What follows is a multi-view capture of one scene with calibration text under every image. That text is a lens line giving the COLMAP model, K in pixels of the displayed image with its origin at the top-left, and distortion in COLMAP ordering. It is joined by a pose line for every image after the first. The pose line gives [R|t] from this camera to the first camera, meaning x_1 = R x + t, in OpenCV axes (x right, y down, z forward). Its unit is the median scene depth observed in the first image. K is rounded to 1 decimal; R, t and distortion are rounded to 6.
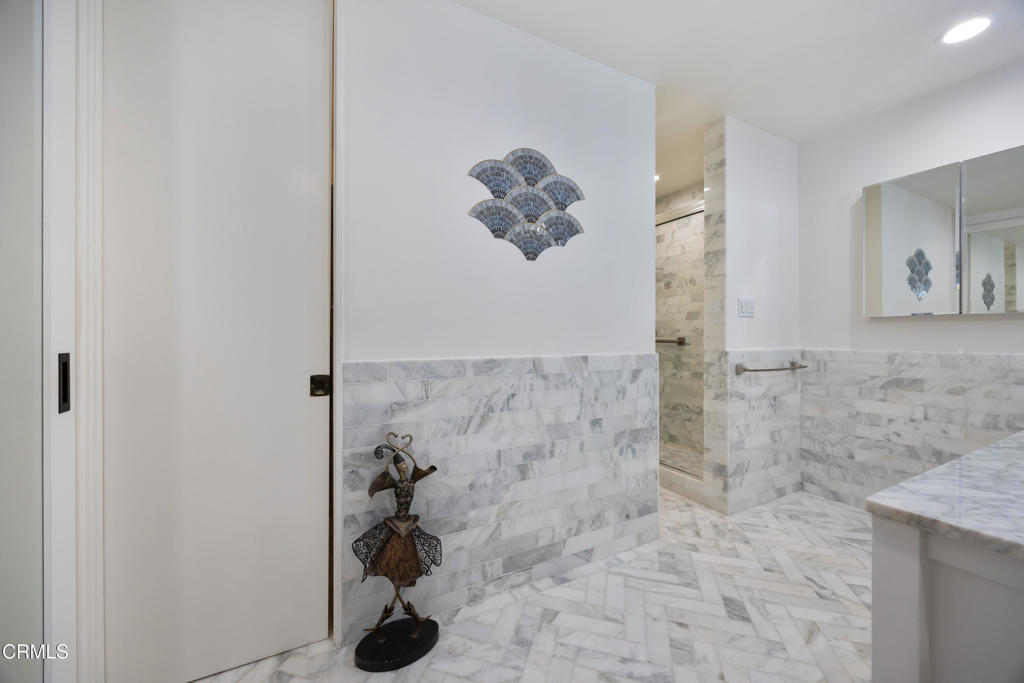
lens RADIAL K [[387.2, 0, 516.7], [0, 387.2, 338.1], [0, 0, 1]] dist [0.001485, -0.000073]
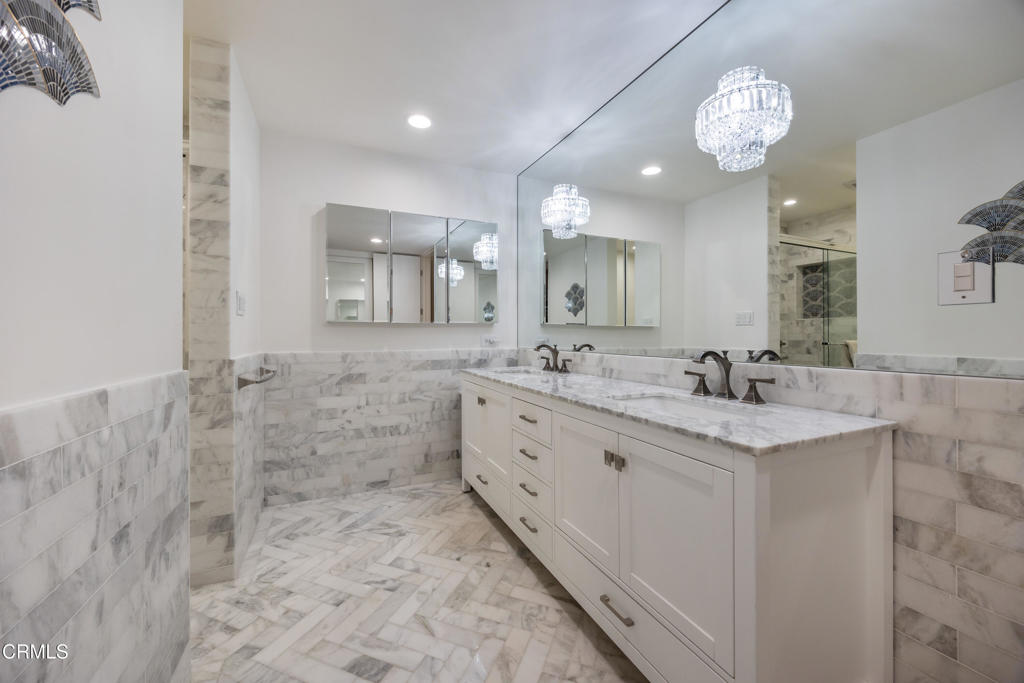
lens RADIAL K [[387.2, 0, 519.4], [0, 387.2, 335.7], [0, 0, 1]] dist [0.001485, -0.000073]
pose [[0.091191, 0.003206, 0.995828, -0.150691], [0.003886, 0.999986, -0.003575, -0.008217], [-0.995826, 0.004196, 0.091178, 0.377811]]
